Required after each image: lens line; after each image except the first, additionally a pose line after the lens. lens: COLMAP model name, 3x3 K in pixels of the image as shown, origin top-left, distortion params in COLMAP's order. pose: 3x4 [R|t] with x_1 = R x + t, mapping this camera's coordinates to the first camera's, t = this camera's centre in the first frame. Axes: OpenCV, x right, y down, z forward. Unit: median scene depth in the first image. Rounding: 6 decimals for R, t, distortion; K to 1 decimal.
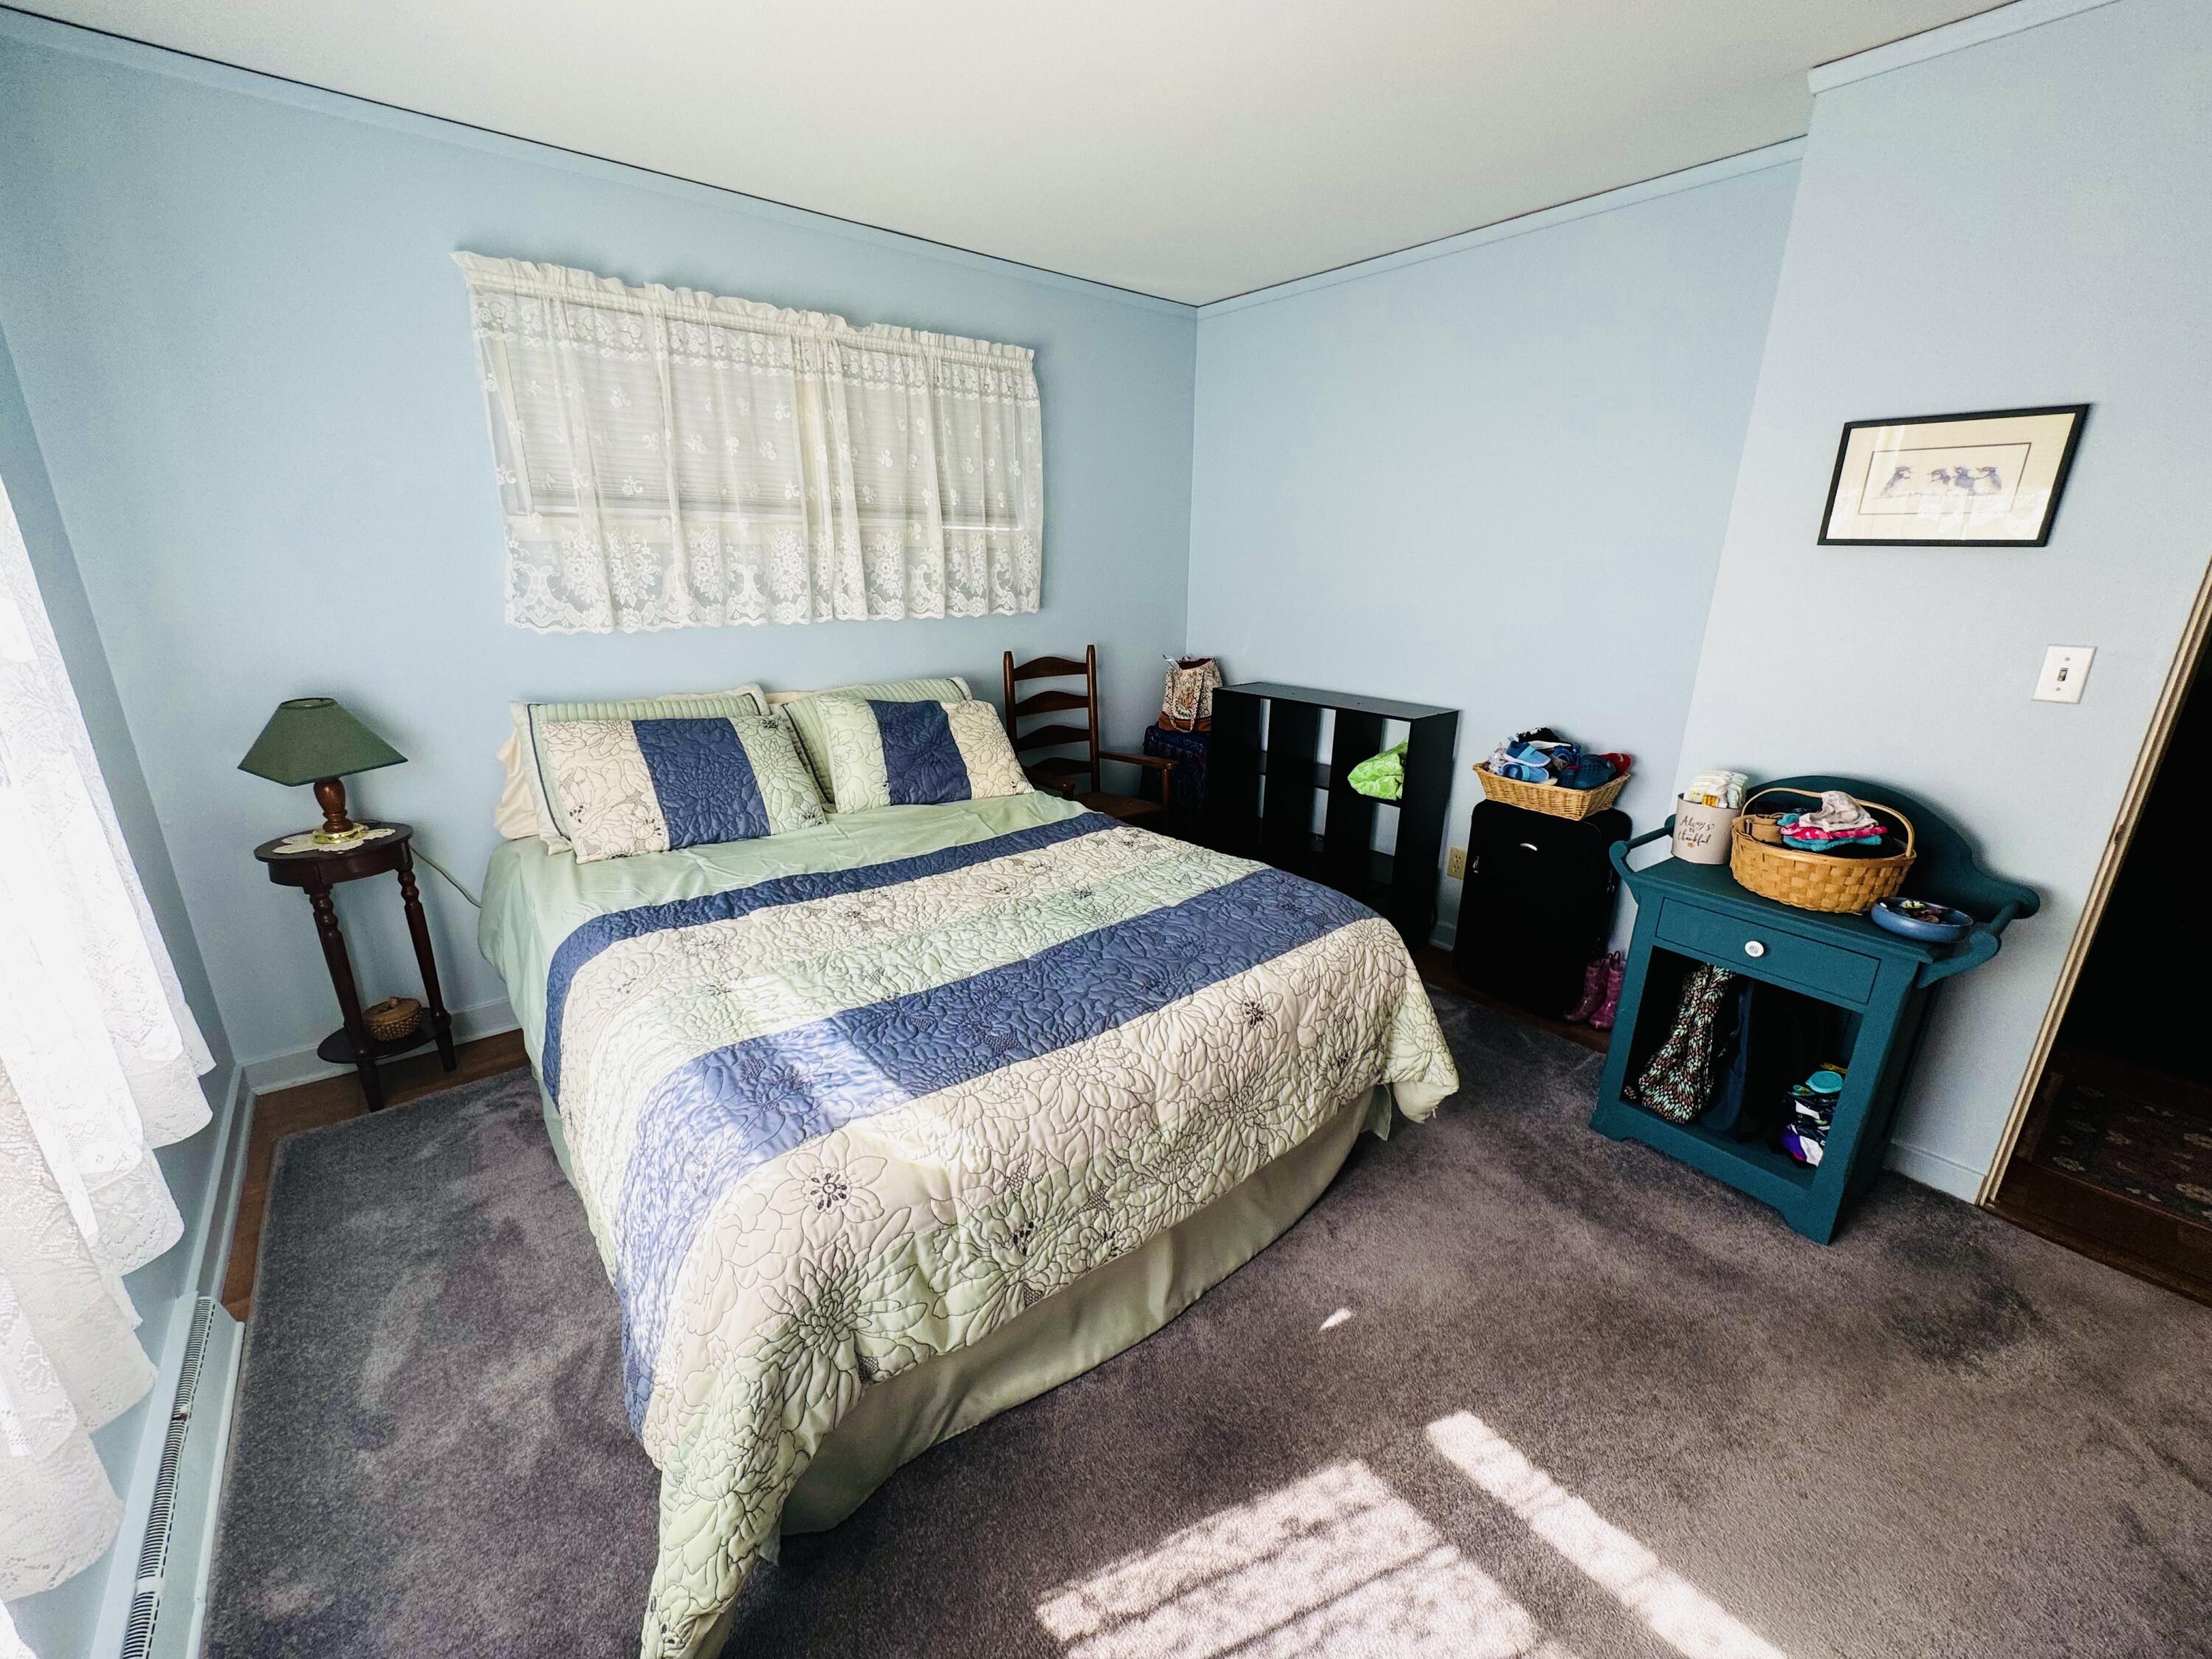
lens RADIAL K [[885.9, 0, 1106.0], [0, 885.9, 829.5], [0, 0, 1]] dist [-0.001277, -0.000020]
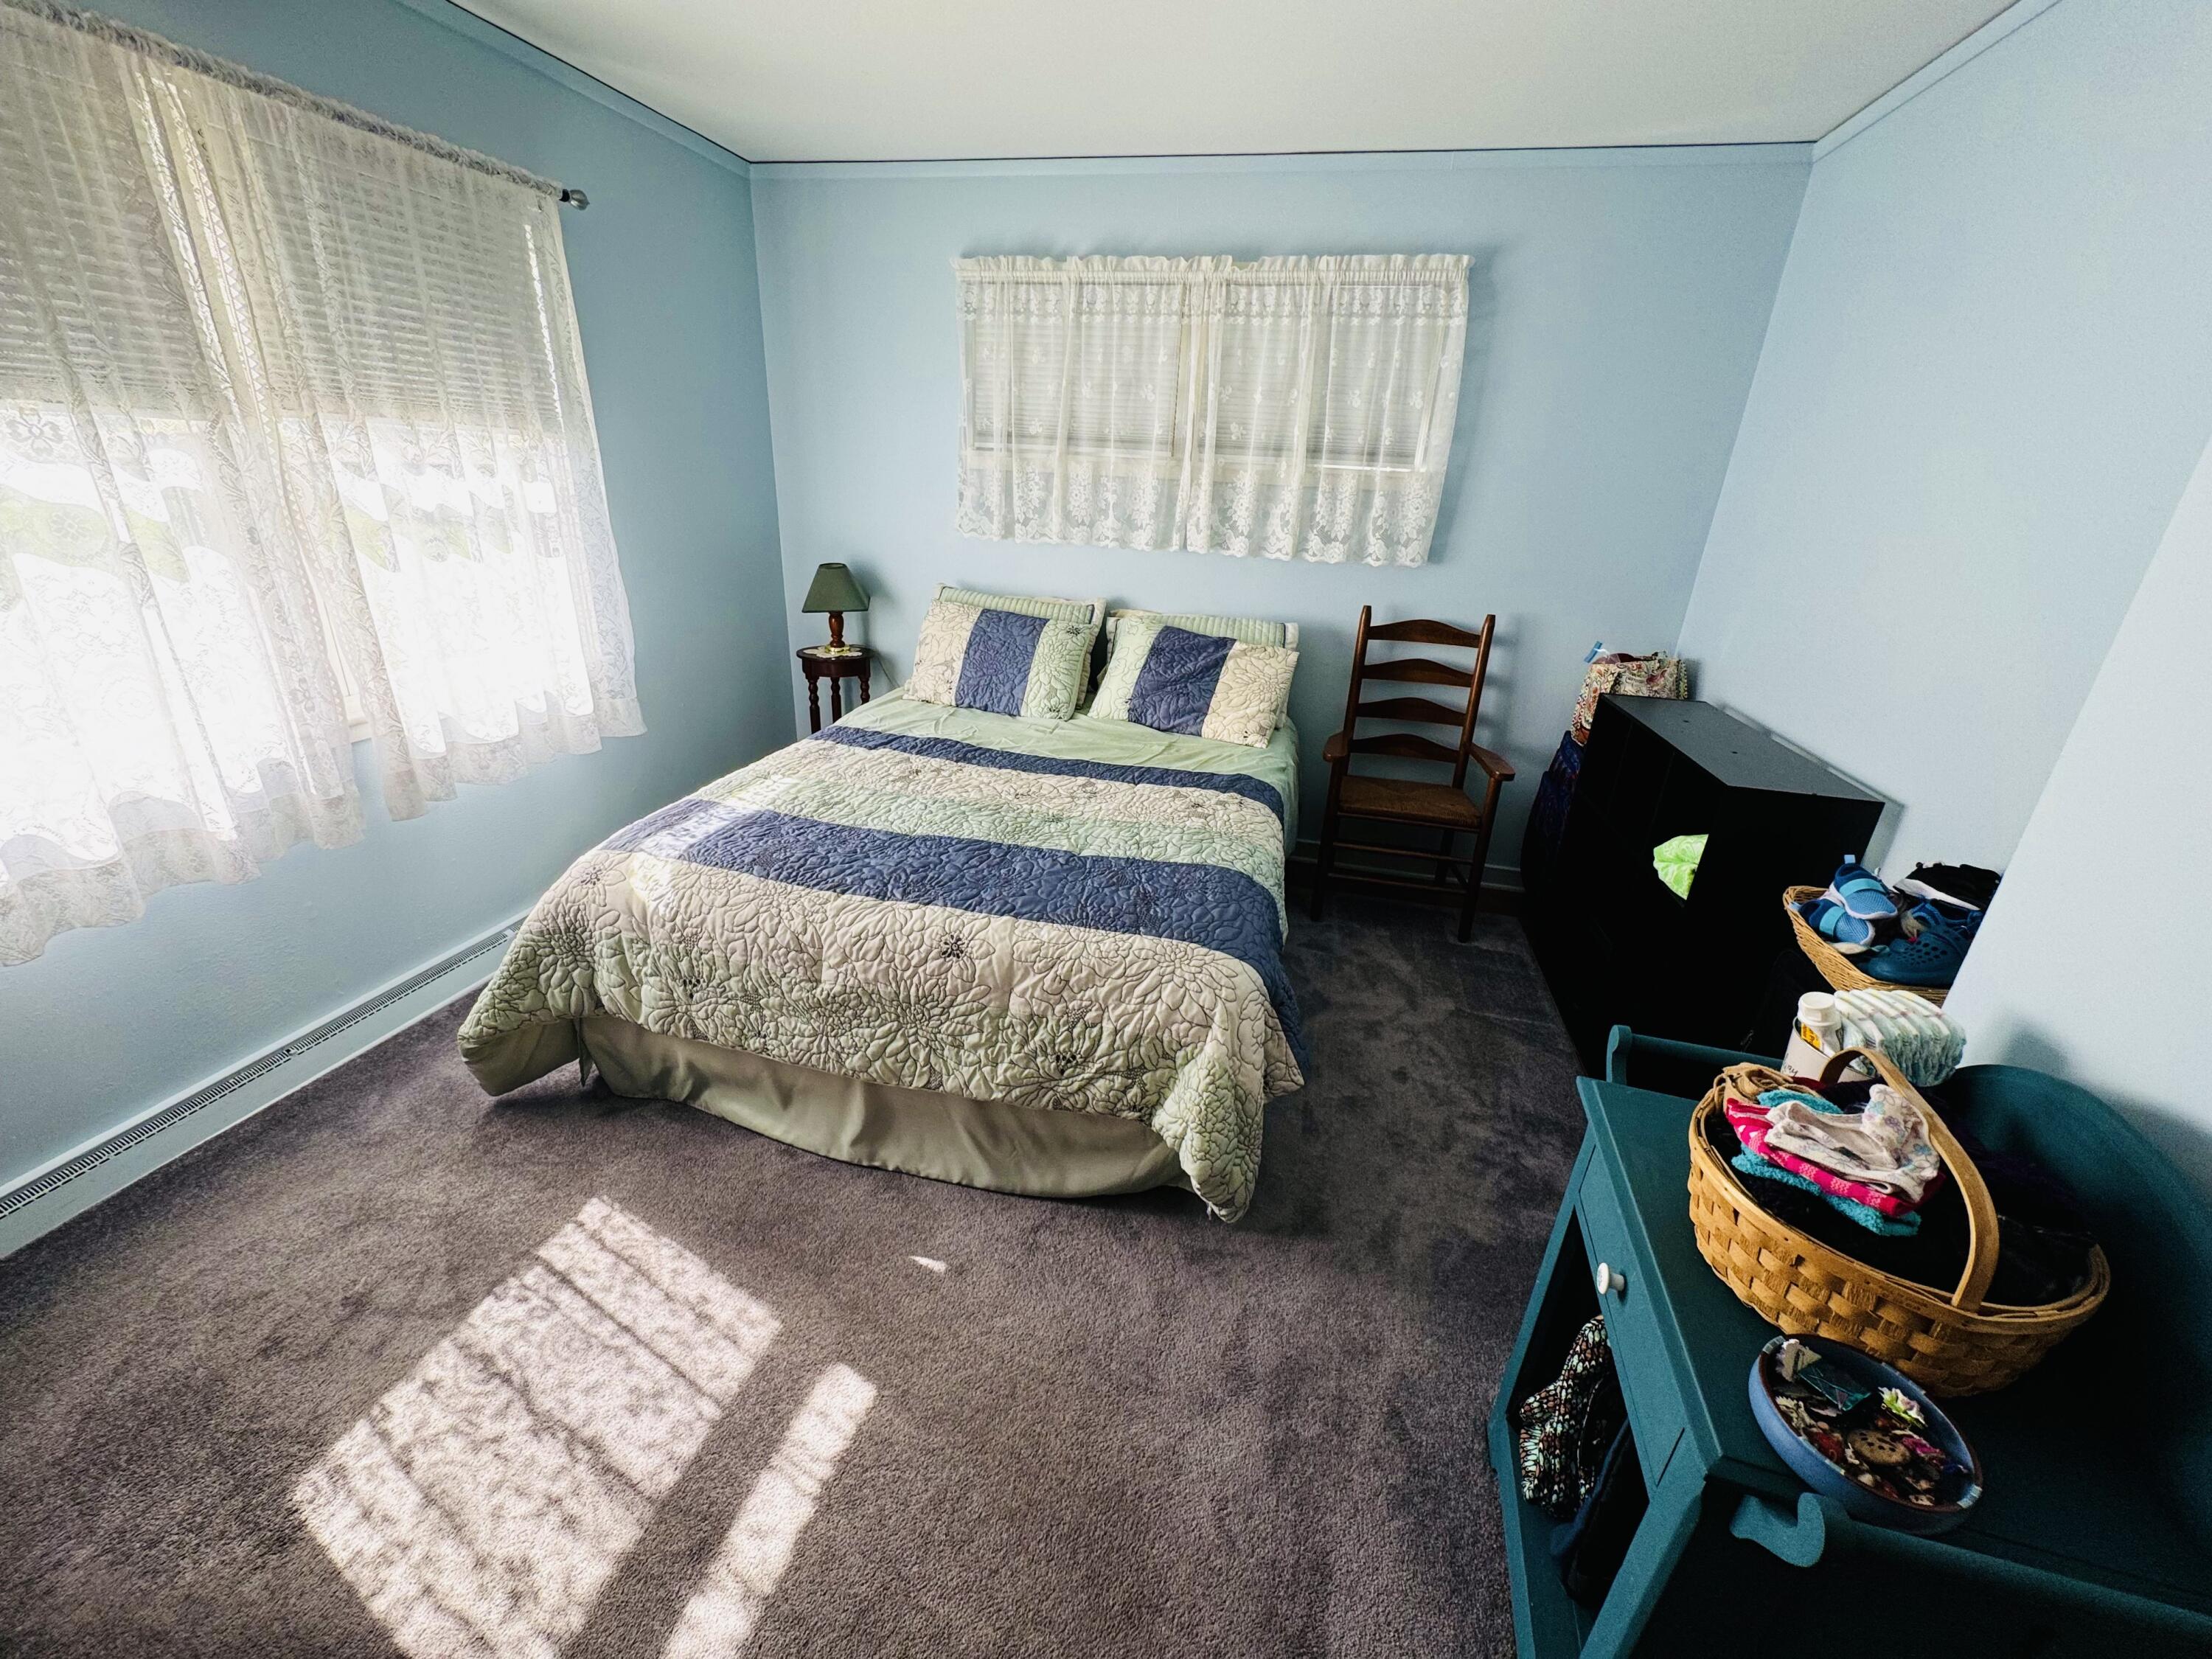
lens RADIAL K [[885.9, 0, 1106.0], [0, 885.9, 829.5], [0, 0, 1]] dist [-0.001277, -0.000020]
pose [[0.600662, 0.318451, -0.733344, 0.703842], [-0.276431, 0.943401, 0.183250, -0.112633], [0.750194, 0.092648, 0.654695, 0.324706]]
